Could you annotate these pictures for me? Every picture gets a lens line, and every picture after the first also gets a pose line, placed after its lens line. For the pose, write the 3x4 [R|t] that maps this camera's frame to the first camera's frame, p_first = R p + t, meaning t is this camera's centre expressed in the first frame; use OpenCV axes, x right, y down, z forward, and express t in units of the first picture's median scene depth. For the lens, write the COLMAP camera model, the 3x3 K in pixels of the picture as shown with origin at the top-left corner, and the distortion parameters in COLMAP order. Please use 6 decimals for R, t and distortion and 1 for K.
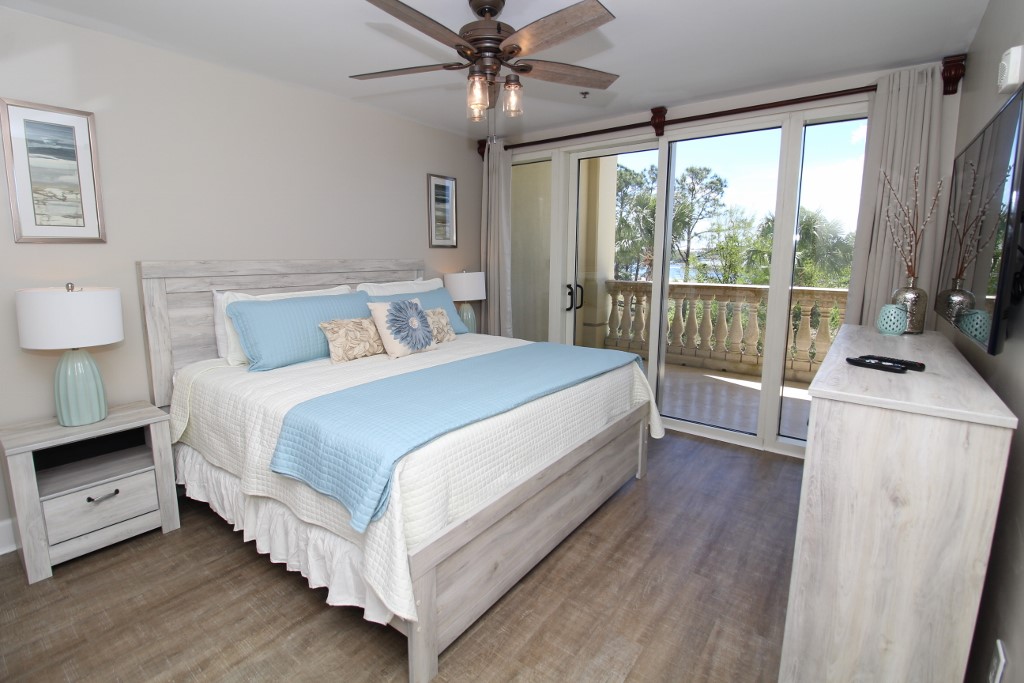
lens RADIAL K [[461.3, 0, 494.2], [0, 461.3, 341.5], [0, 0, 1]] dist [-0.040461, 0.000307]
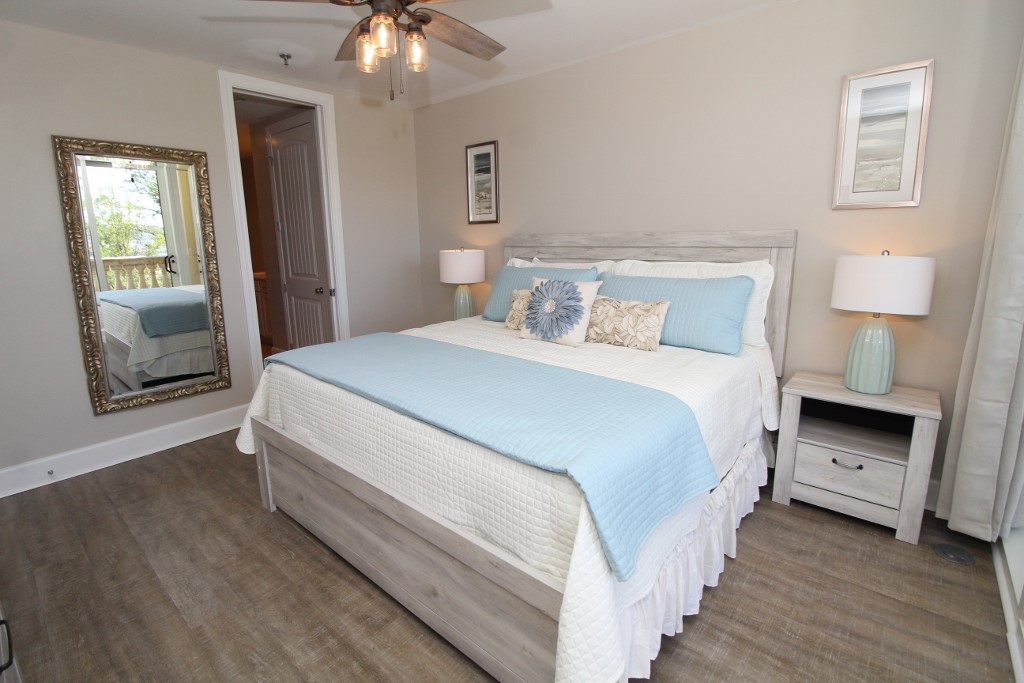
lens RADIAL K [[473.4, 0, 508.2], [0, 473.4, 322.8], [0, 0, 1]] dist [0.002583, -0.013937]
pose [[-0.036727, 0.177386, -0.983456, 0.742595], [-0.163217, 0.969840, 0.181026, -0.166862], [0.985906, 0.167166, -0.006667, 0.980382]]
